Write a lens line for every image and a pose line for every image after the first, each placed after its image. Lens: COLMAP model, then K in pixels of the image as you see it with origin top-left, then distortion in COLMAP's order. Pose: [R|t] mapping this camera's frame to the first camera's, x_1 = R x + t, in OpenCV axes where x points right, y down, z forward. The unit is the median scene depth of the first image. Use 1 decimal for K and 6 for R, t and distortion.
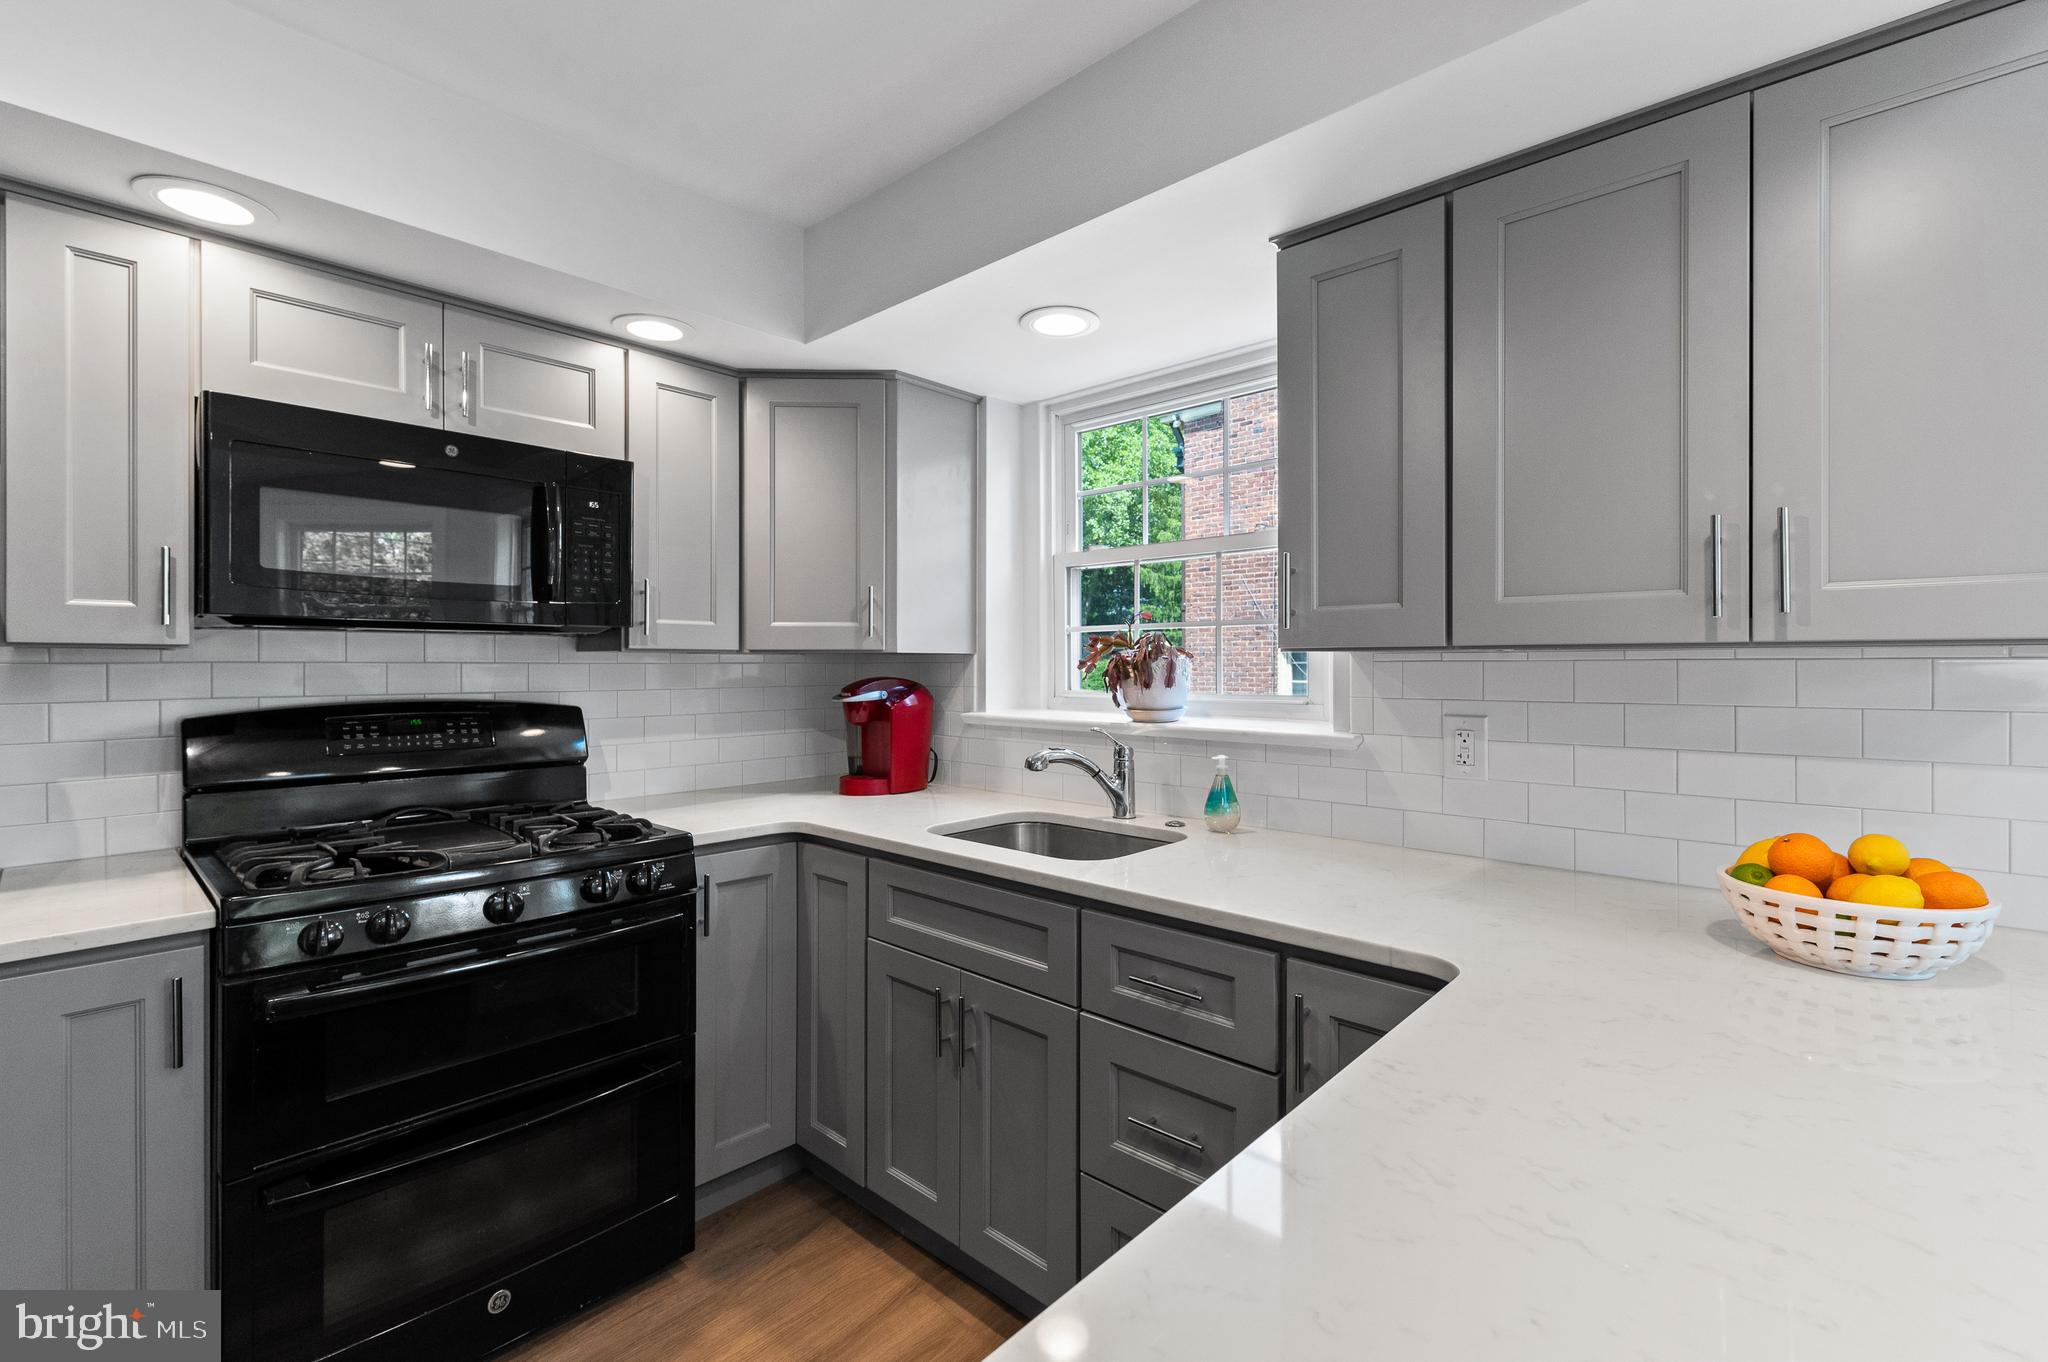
lens RADIAL K [[891.2, 0, 1022.9], [0, 891.2, 663.8], [0, 0, 1]] dist [0.003226, 0.000048]
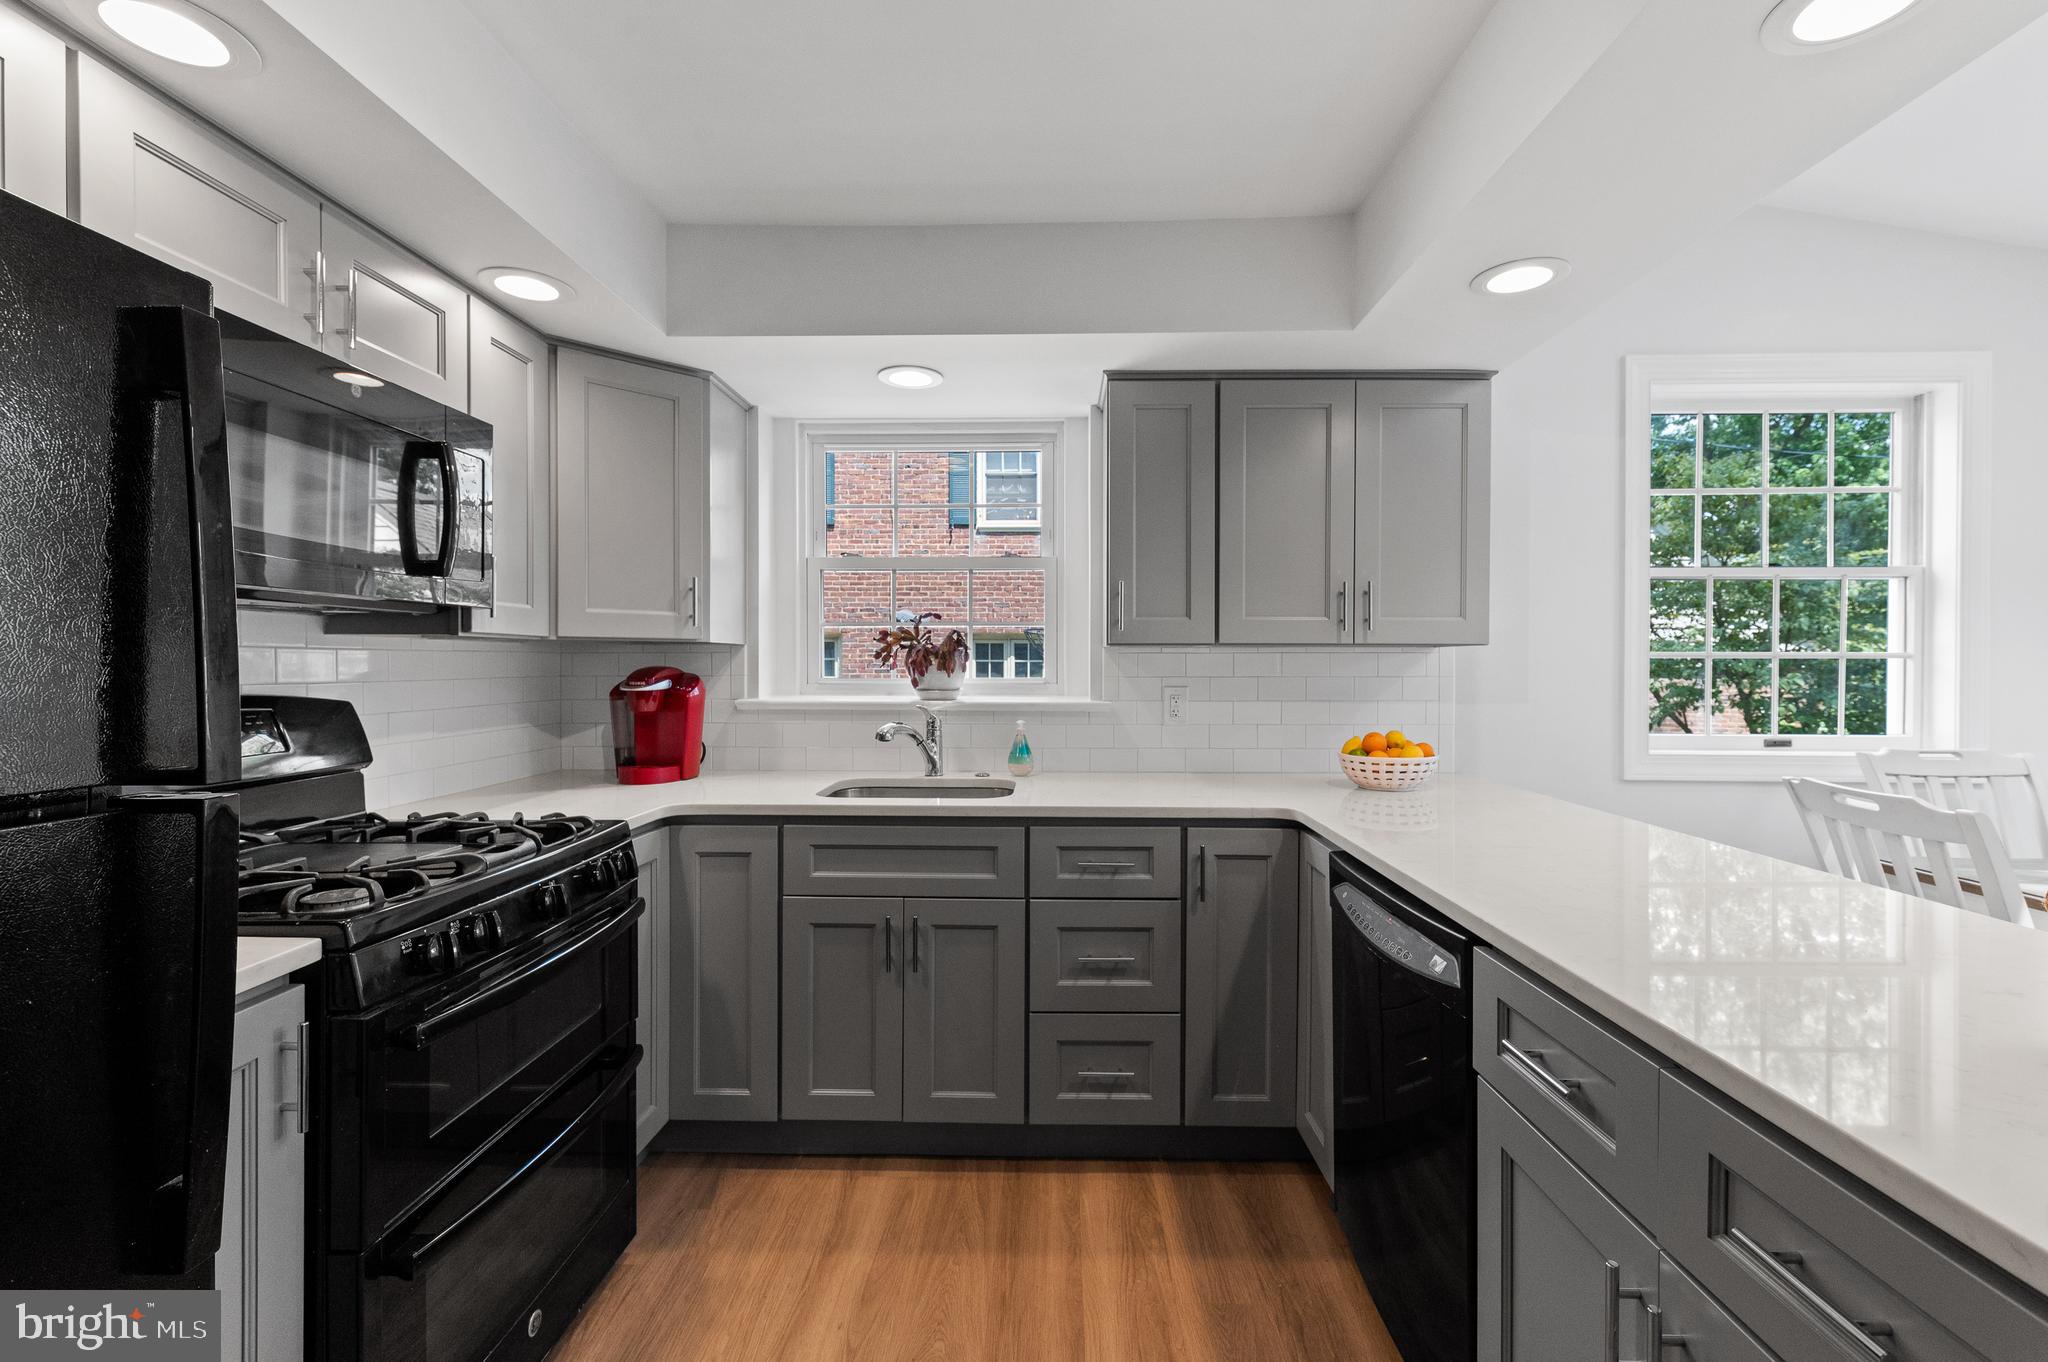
lens RADIAL K [[891.2, 0, 1024.4], [0, 891.2, 668.4], [0, 0, 1]] dist [0.003226, 0.000048]
pose [[0.750432, -0.003231, 0.660940, -0.682021], [-0.002501, 0.999967, 0.007728, 0.011437], [-0.660943, -0.007452, 0.750399, -0.037037]]
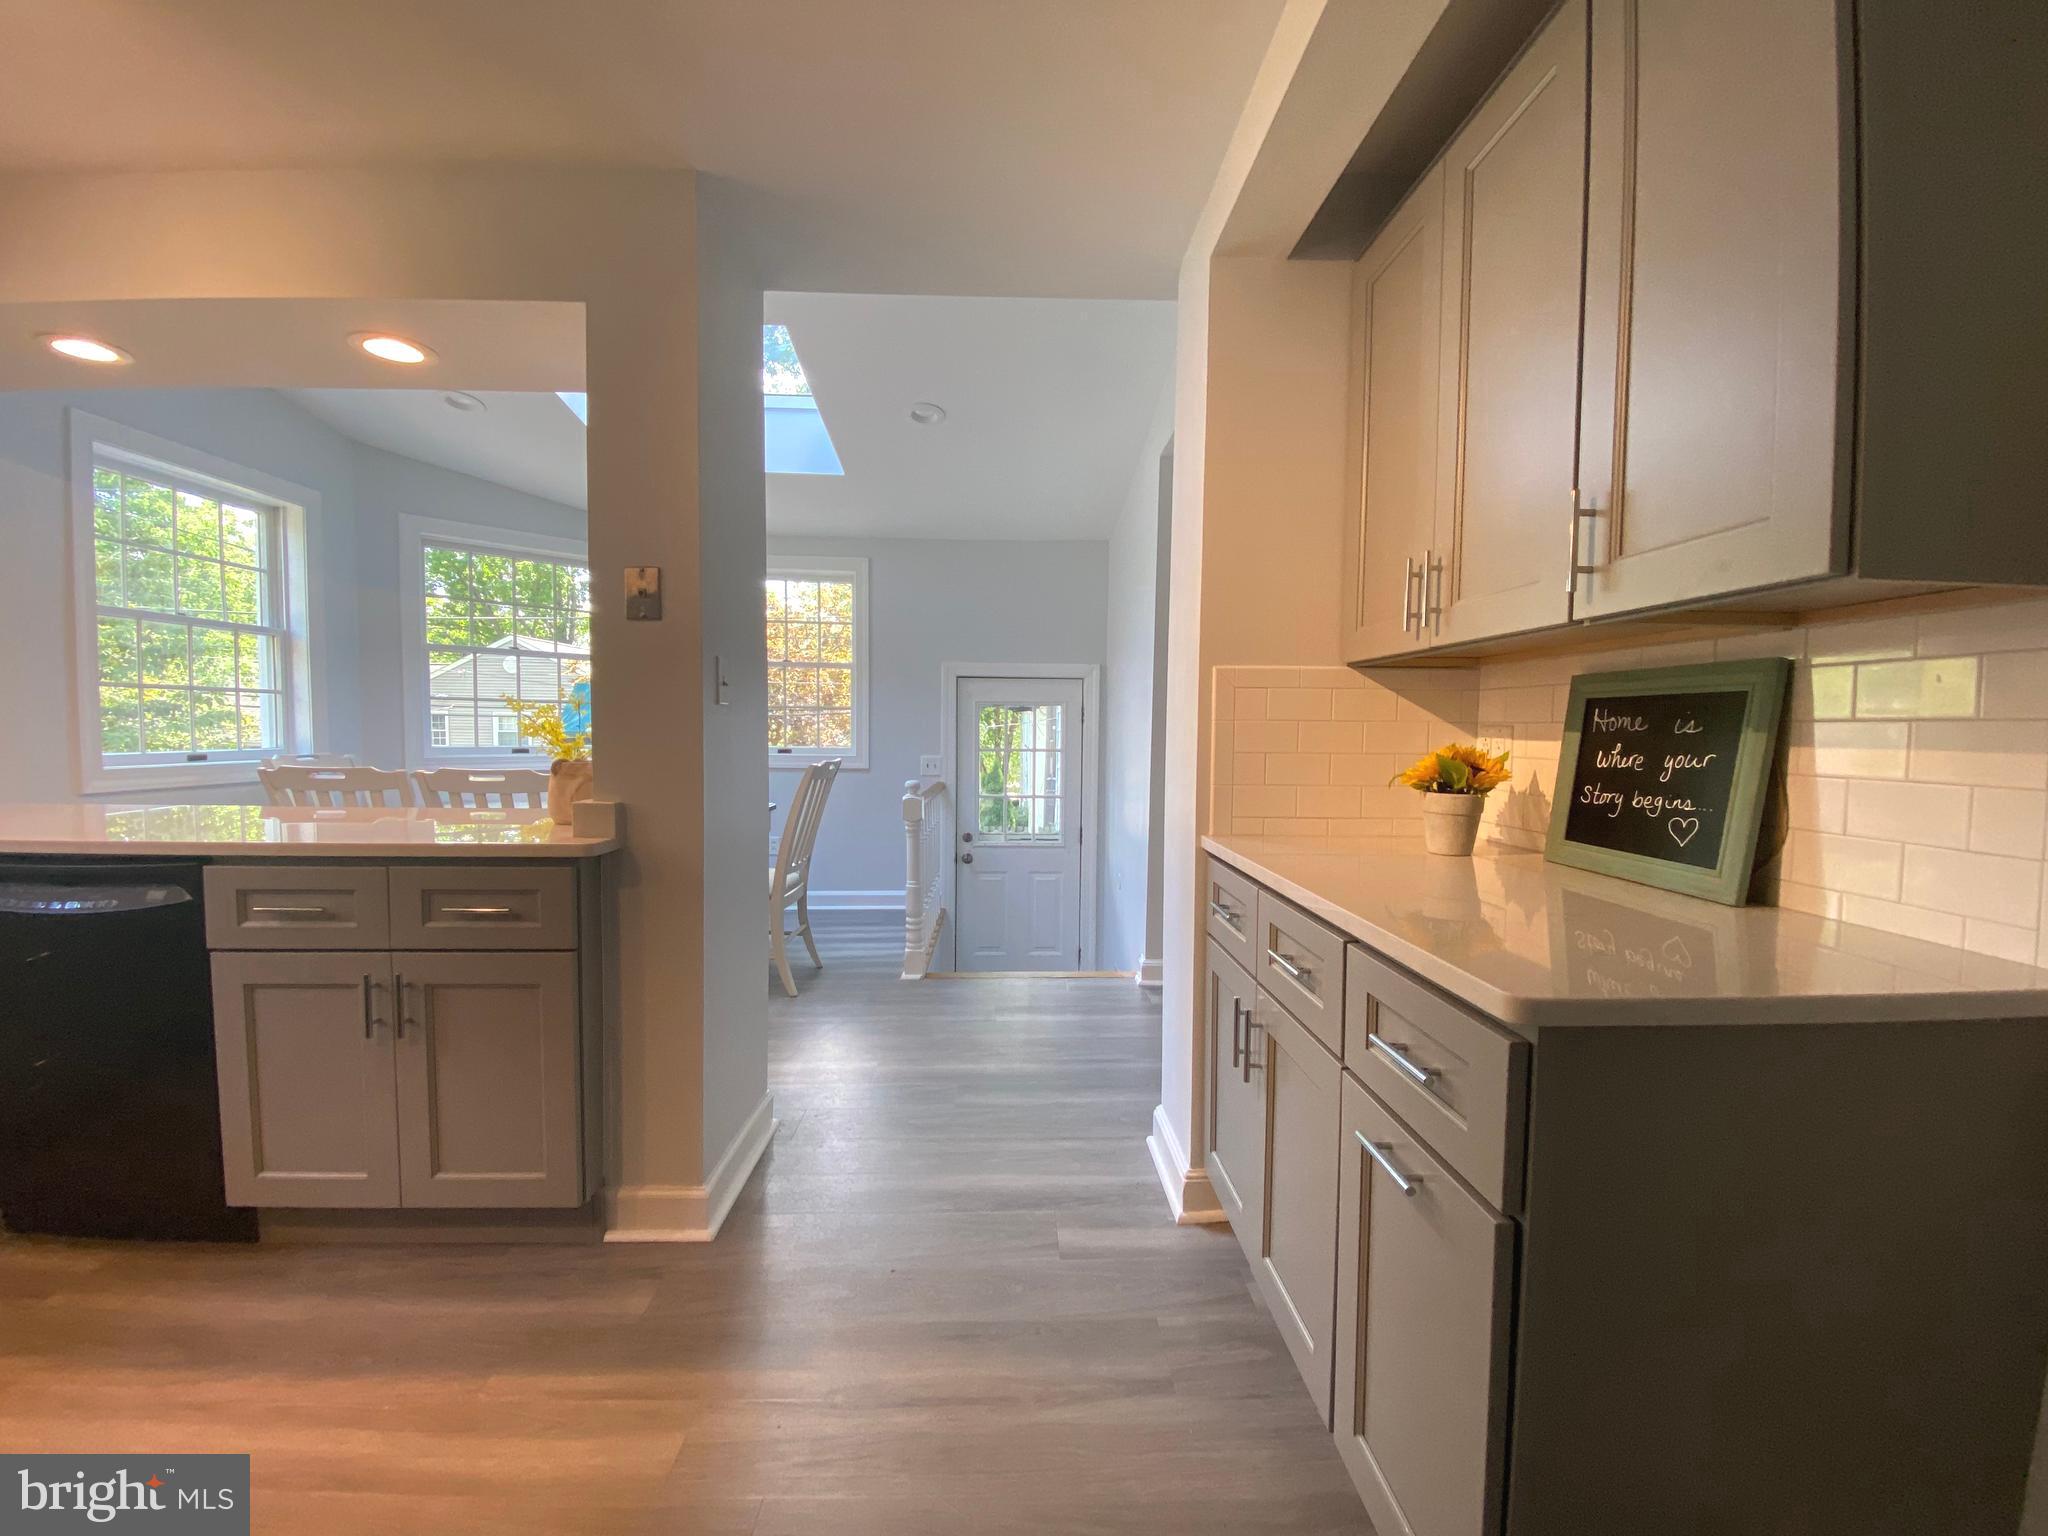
lens RADIAL K [[816.1, 0, 1033.7], [0, 816.1, 780.0], [0, 0, 1]] dist [-0.004037, -0.000545]
pose [[-0.703012, -0.055236, 0.709030, -1.214168], [-0.013892, 0.997856, 0.063963, 0.058348], [-0.711042, 0.035117, -0.702272, 0.195192]]
